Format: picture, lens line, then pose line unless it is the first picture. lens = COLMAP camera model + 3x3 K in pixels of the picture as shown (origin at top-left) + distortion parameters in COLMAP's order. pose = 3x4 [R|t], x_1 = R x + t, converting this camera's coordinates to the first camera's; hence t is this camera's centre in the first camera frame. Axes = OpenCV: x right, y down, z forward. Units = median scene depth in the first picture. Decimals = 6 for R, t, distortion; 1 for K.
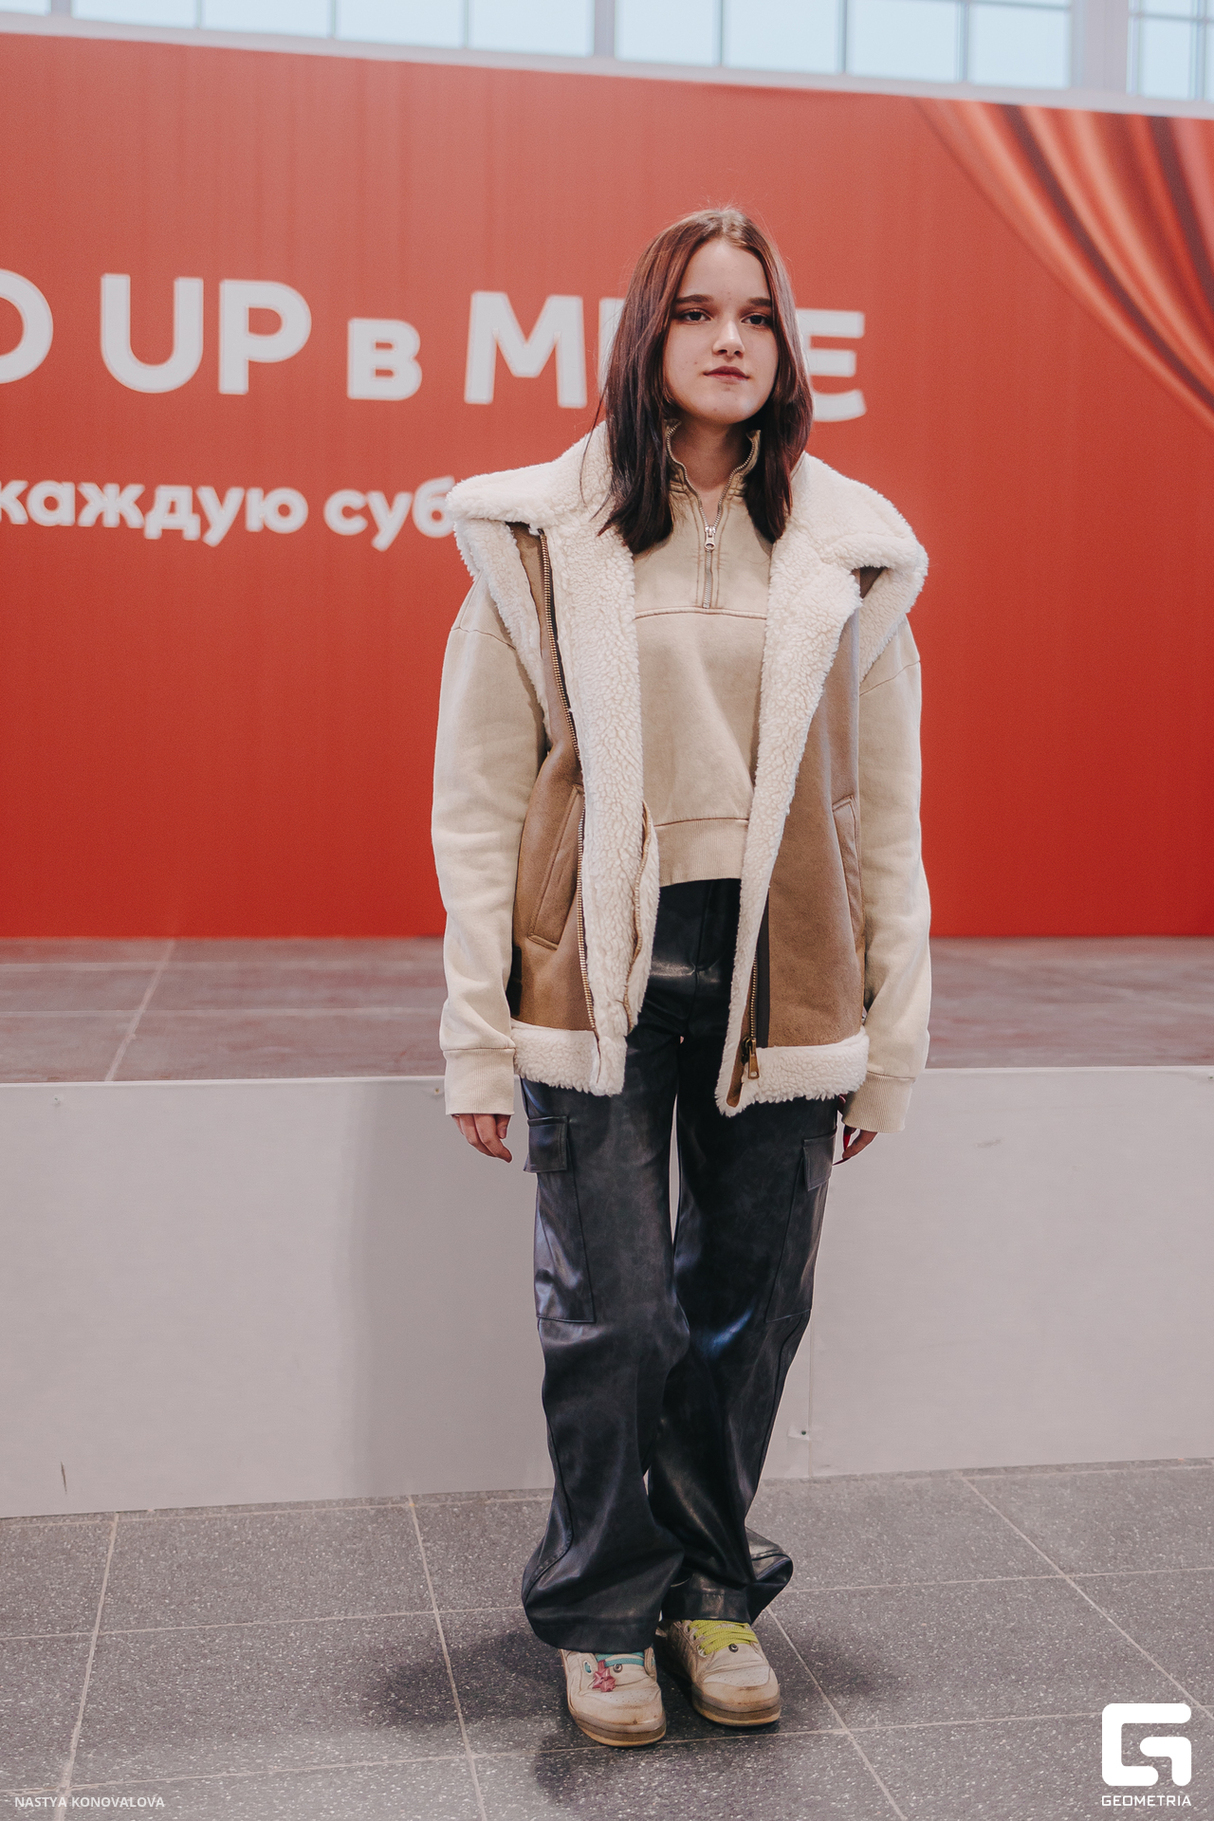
lens RADIAL K [[2143.5, 0, 656.2], [0, 2143.5, 899.9], [0, 0, 1]] dist [-0.000714, 0.077326]
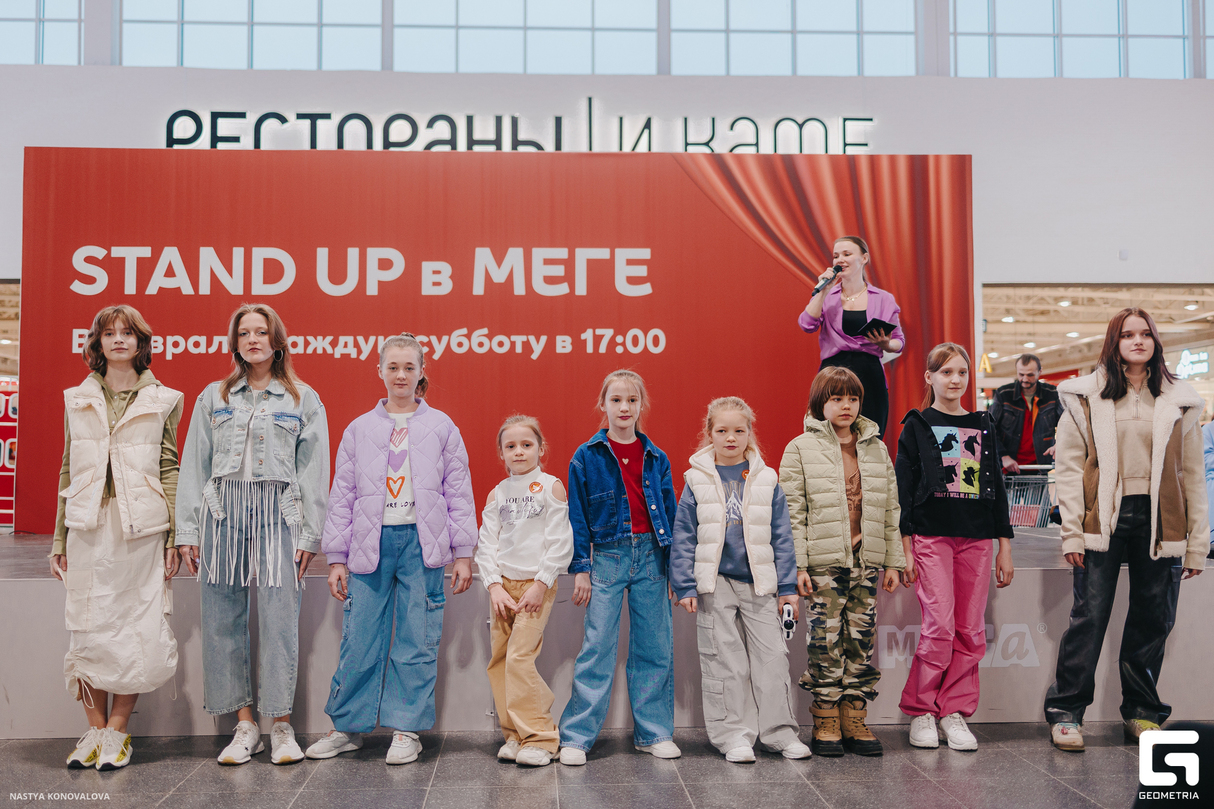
lens RADIAL K [[1270.6, 0, 607.0], [0, 1270.6, 404.5], [0, 0, 1]] dist [0.013470, 0.021204]
pose [[0.990995, -0.021139, -0.132218, 0.233067], [0.008426, 0.995347, -0.095985, 0.015415], [0.133632, 0.094007, 0.986562, -0.310125]]
